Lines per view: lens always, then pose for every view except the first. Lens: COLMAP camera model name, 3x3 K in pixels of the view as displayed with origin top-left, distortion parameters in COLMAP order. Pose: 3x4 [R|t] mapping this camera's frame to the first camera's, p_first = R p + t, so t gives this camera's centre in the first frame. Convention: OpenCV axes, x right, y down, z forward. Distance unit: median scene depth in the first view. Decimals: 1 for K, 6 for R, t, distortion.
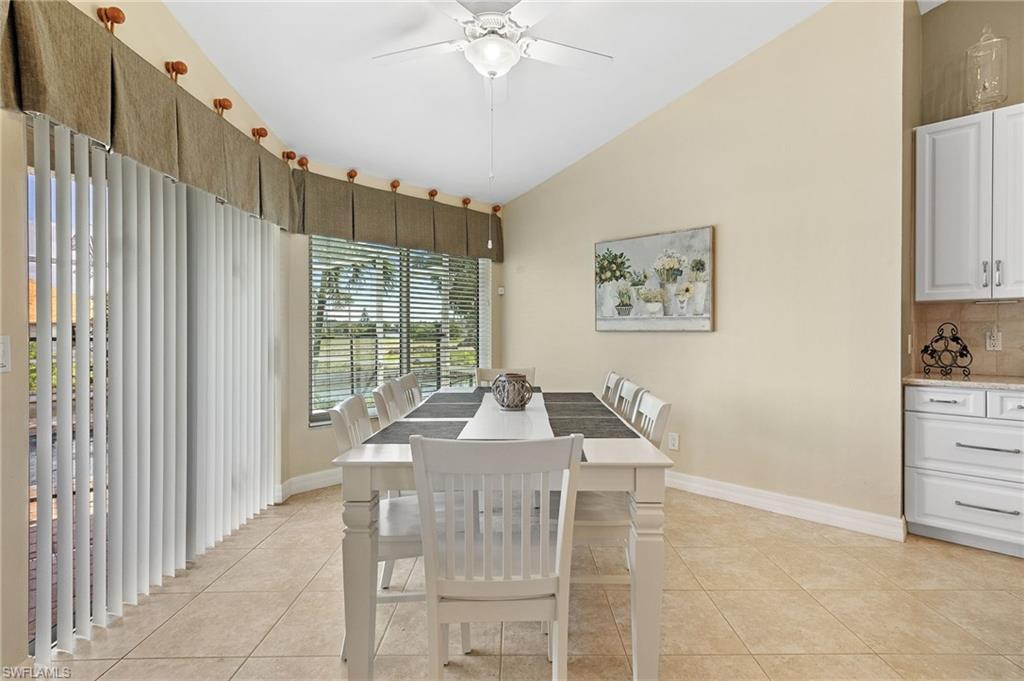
lens RADIAL K [[516.5, 0, 512.7], [0, 516.5, 339.4], [0, 0, 1]] dist [-0.011975, -0.000589]
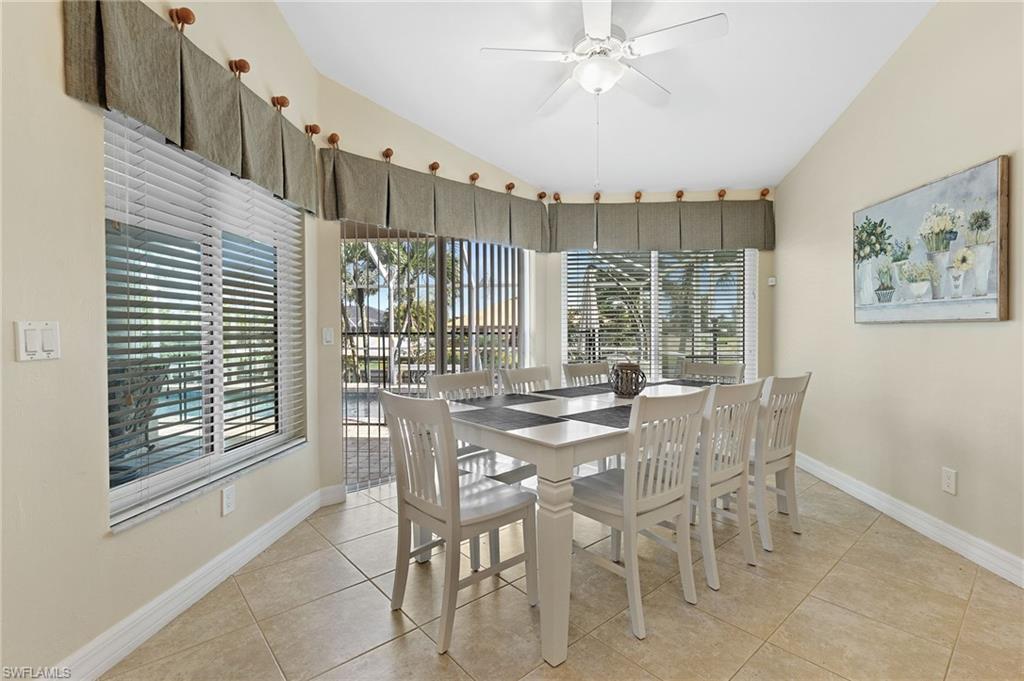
lens RADIAL K [[470.0, 0, 509.1], [0, 470.0, 339.0], [0, 0, 1]] dist [0.003085, 0.001821]
pose [[0.638498, 0.009416, -0.769566, 0.409863], [-0.005976, 0.999956, 0.007277, 0.006745], [0.769600, -0.000047, 0.638526, 0.137641]]
